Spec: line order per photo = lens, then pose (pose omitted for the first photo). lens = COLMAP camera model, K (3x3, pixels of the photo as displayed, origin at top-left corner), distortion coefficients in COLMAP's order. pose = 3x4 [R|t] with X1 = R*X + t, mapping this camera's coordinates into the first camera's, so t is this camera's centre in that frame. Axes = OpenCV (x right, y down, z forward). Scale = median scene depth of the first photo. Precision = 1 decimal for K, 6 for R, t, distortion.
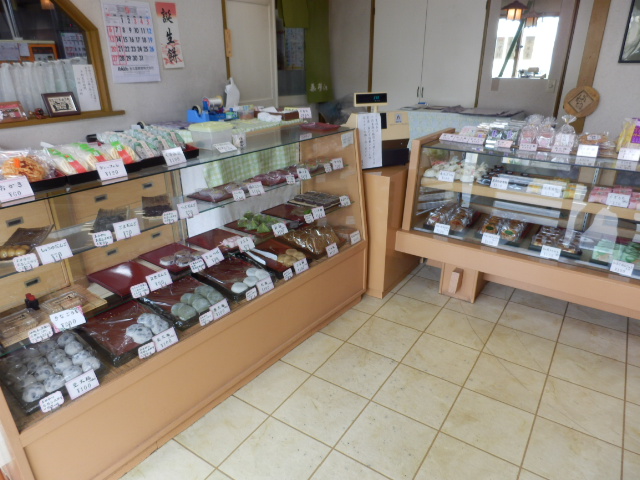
lens RADIAL K [[437.9, 0, 319.9], [0, 437.9, 240.2], [0, 0, 1]] dist [-0.004393, 0.000607]
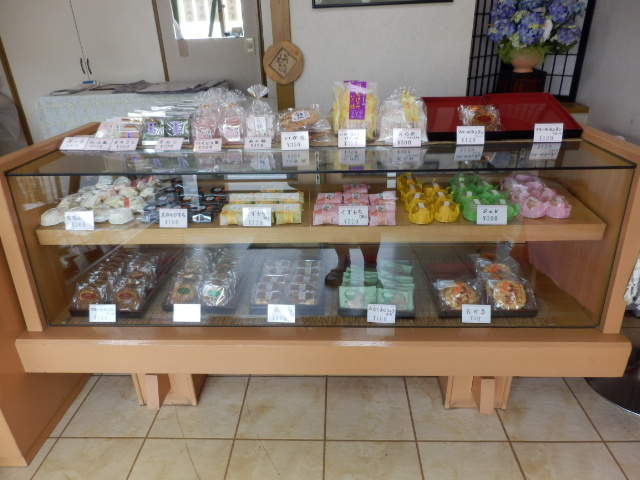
lens RADIAL K [[453.9, 0, 320.3], [0, 453.9, 240.7], [0, 0, 1]] dist [-0.021781, 0.003569]
pose [[0.848404, -0.250378, 0.466392, 0.276969], [0.228820, 0.967962, 0.103400, -0.112637], [-0.477339, 0.018995, 0.878514, 0.380372]]
